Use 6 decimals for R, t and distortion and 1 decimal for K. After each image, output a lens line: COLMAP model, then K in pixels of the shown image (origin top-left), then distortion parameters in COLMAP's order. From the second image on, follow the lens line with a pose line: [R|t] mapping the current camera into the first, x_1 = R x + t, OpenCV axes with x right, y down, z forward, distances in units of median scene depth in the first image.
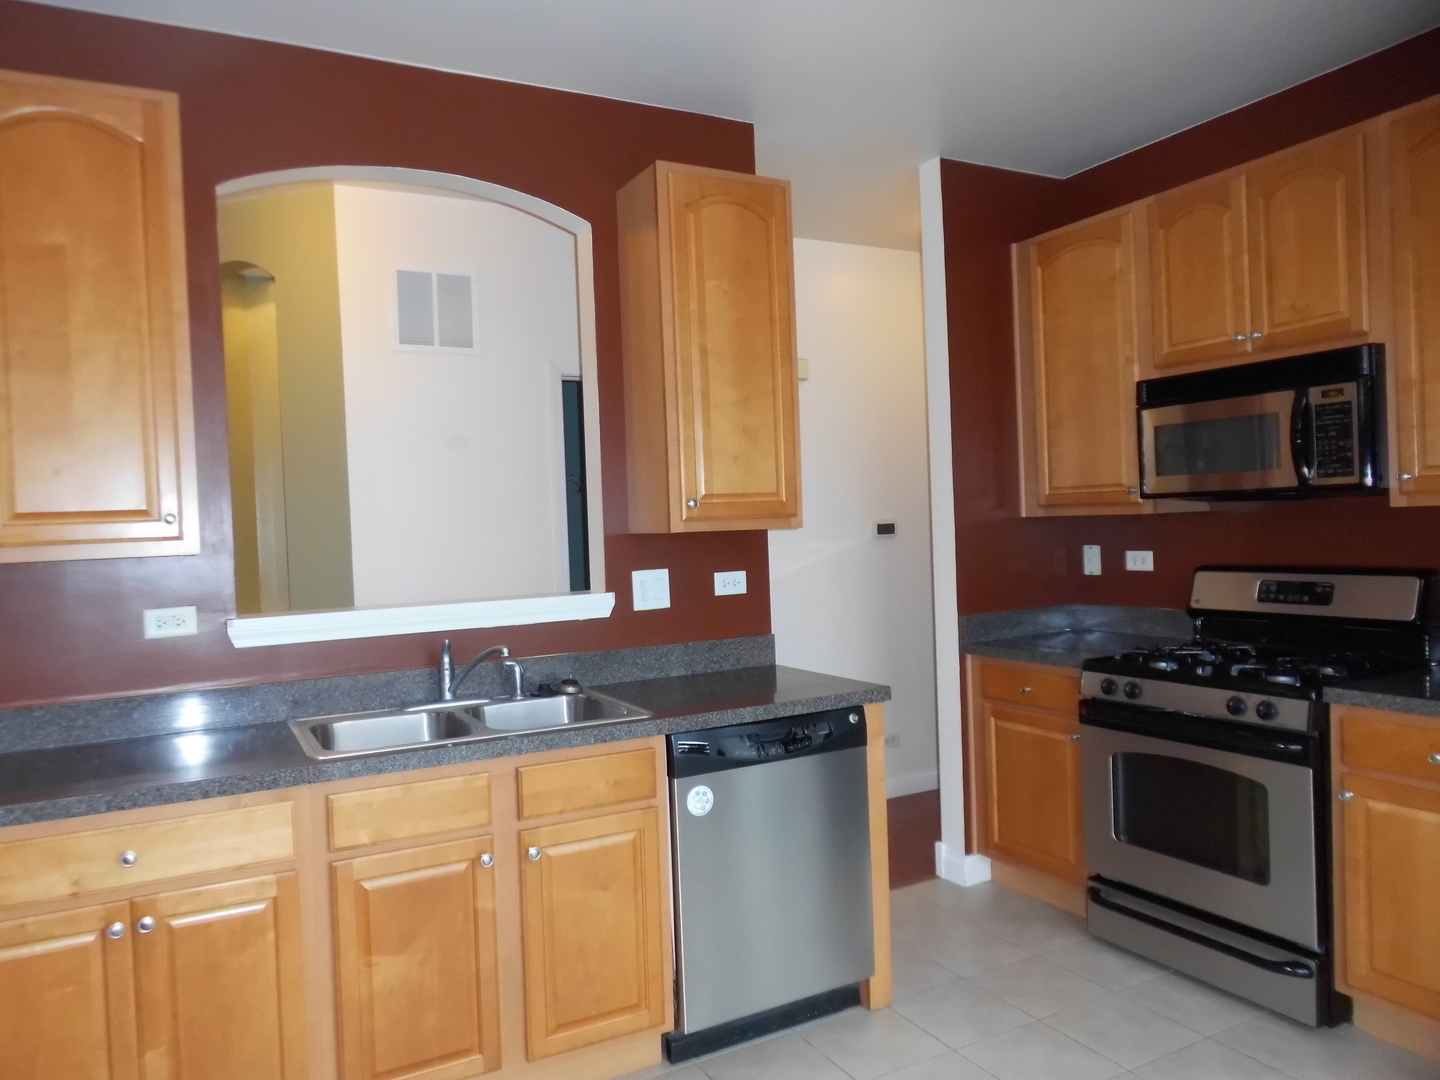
lens RADIAL K [[1012.2, 0, 714.1], [0, 1012.2, 545.4], [0, 0, 1]] dist [-0.005442, -0.003560]
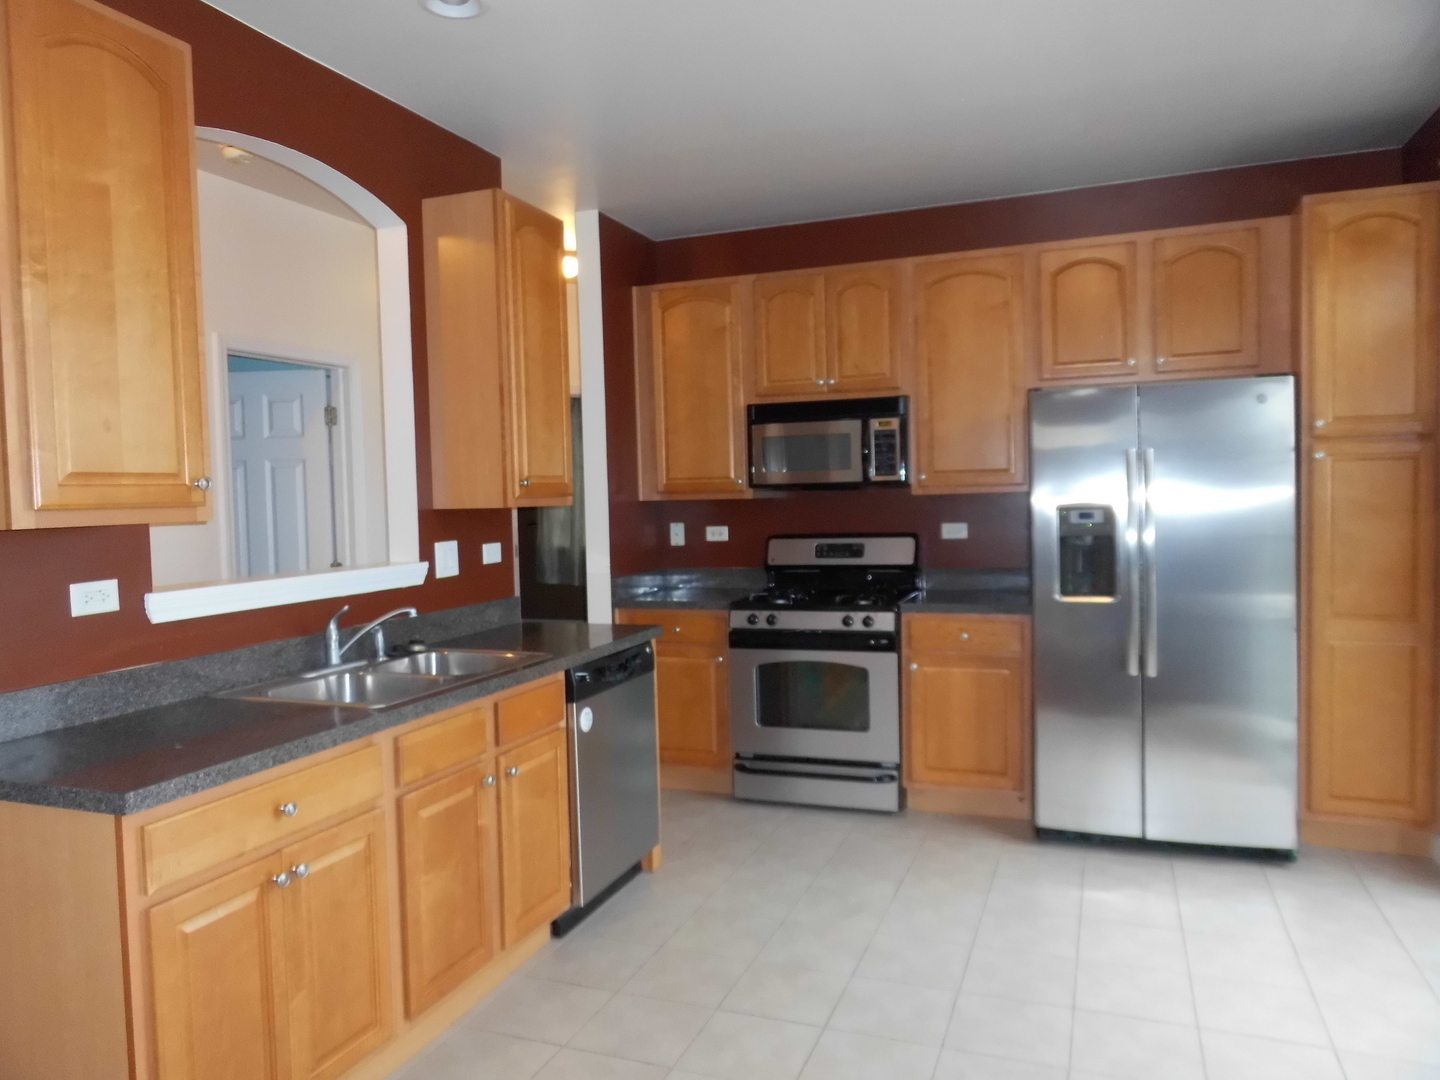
lens RADIAL K [[1012.6, 0, 720.0], [0, 1012.6, 540.0], [0, 0, 1]] dist [-0.002412, -0.000782]
pose [[0.757858, -0.012878, 0.652293, -0.602789], [0.012697, 0.999907, 0.004989, 0.021953], [-0.652296, 0.004501, 0.757951, -0.052521]]
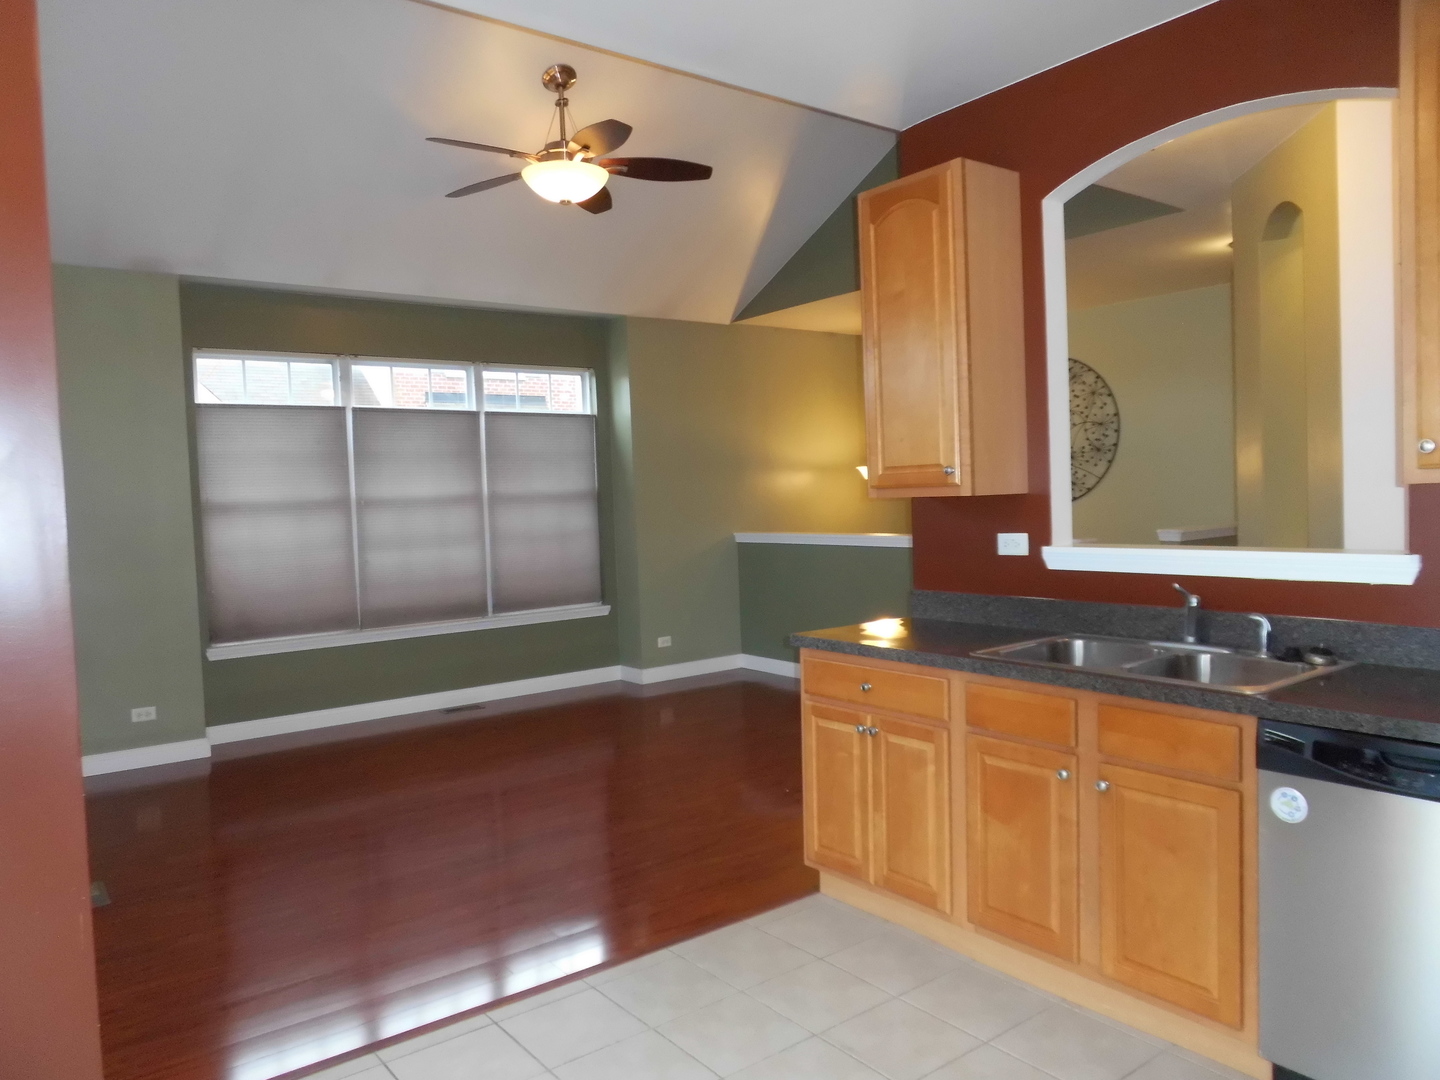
lens RADIAL K [[1012.6, 0, 720.0], [0, 1012.6, 540.0], [0, 0, 1]] dist [-0.002412, -0.000782]
pose [[0.163071, 0.075297, -0.983737, 0.620073], [0.005445, 0.997000, 0.077215, -0.031266], [0.986599, -0.017947, 0.162171, 0.339984]]
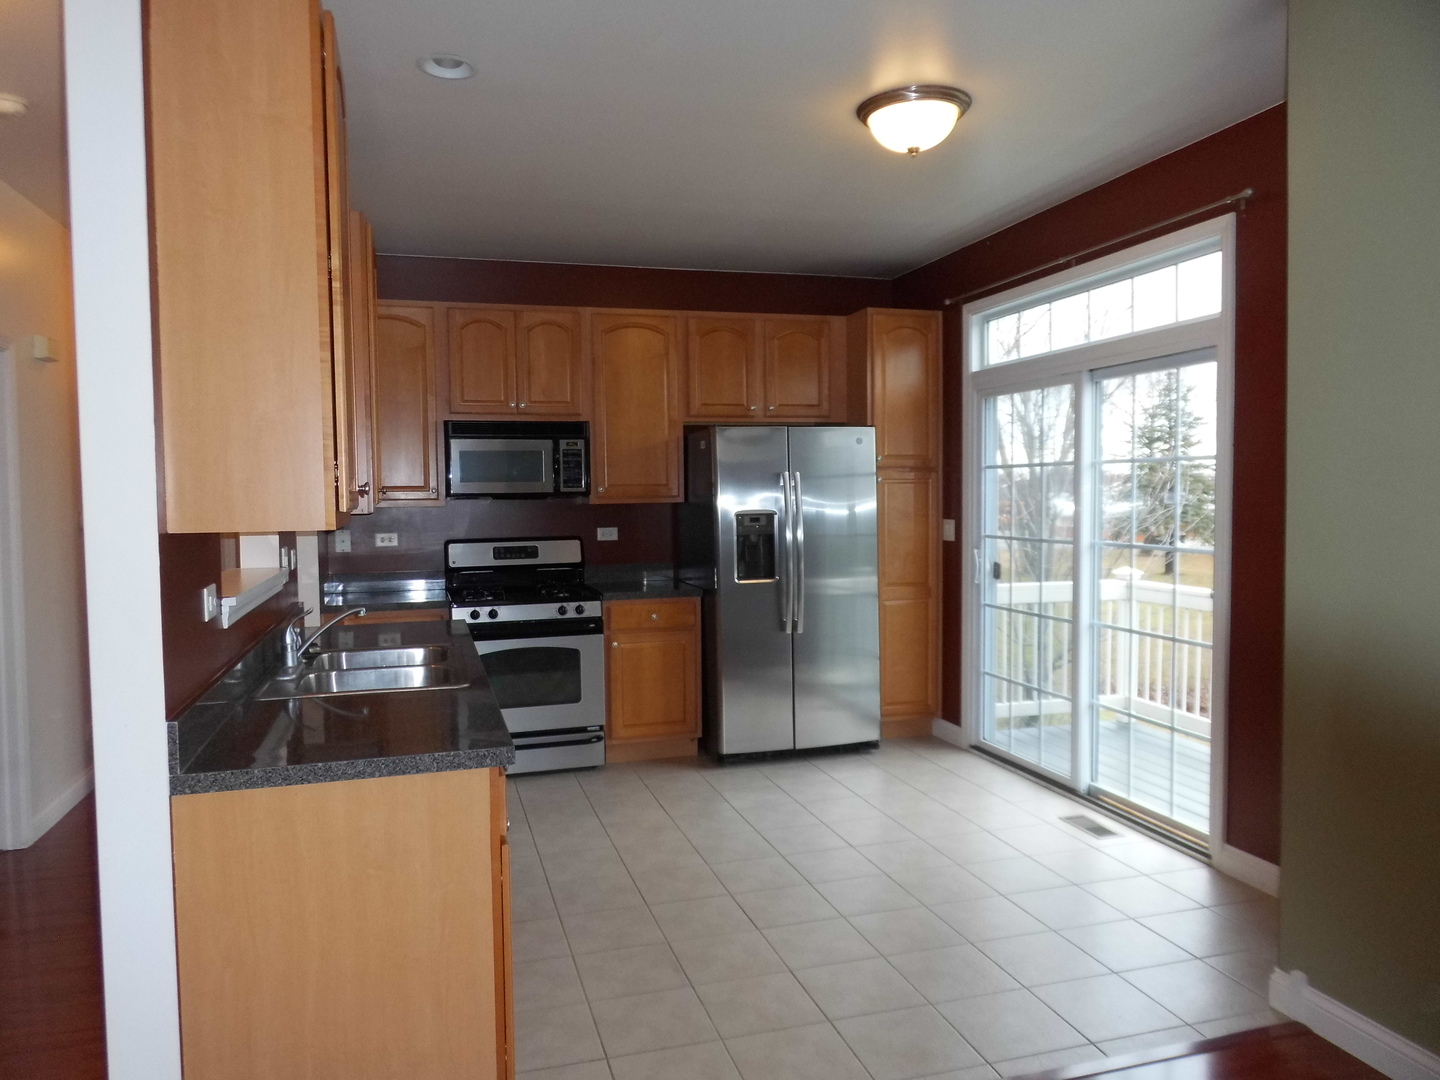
lens RADIAL K [[1012.2, 0, 714.1], [0, 1012.2, 545.4], [0, 0, 1]] dist [-0.005442, -0.003560]
pose [[0.203317, -0.019826, 0.978912, -1.139517], [0.027824, 0.999508, 0.014464, 0.019860], [-0.978718, 0.024297, 0.203768, 0.325295]]
